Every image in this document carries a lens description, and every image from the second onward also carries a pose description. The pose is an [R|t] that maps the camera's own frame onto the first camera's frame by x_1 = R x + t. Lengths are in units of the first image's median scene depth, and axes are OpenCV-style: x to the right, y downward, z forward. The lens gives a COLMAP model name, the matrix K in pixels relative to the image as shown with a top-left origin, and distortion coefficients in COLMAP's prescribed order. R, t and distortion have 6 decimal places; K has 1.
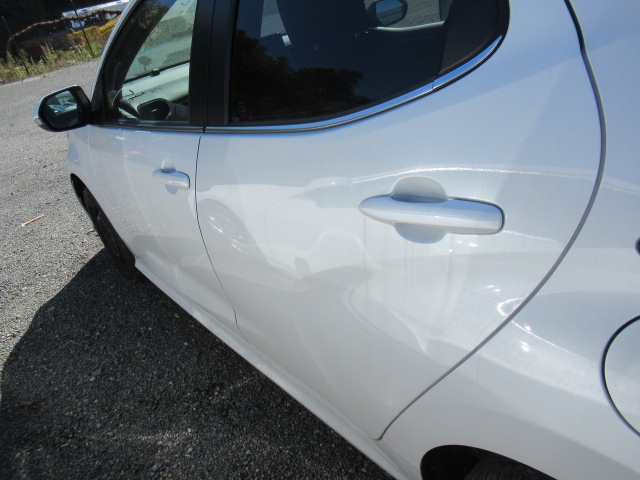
lens RADIAL K [[476.9, 0, 319.7], [0, 476.9, 241.6], [0, 0, 1]] dist [0.000904, -0.000984]
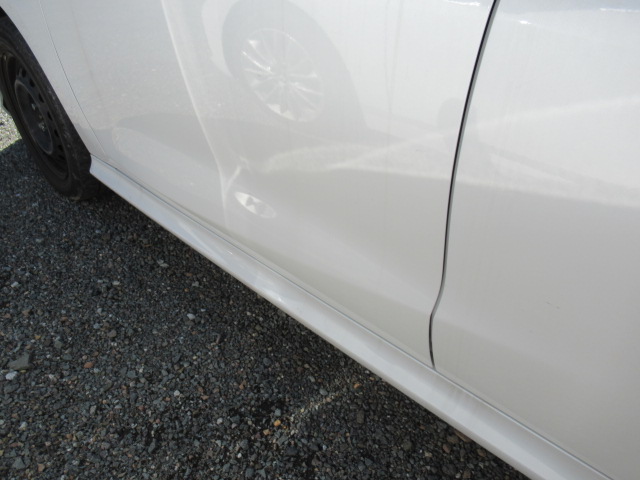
lens RADIAL K [[476.9, 0, 320.0], [0, 476.9, 237.4], [0, 0, 1]] dist [0.000904, -0.000984]
pose [[0.976843, 0.083060, 0.197179, -0.269420], [-0.104598, 0.989327, 0.101441, 0.049965], [-0.186649, -0.119717, 0.975105, 0.457328]]
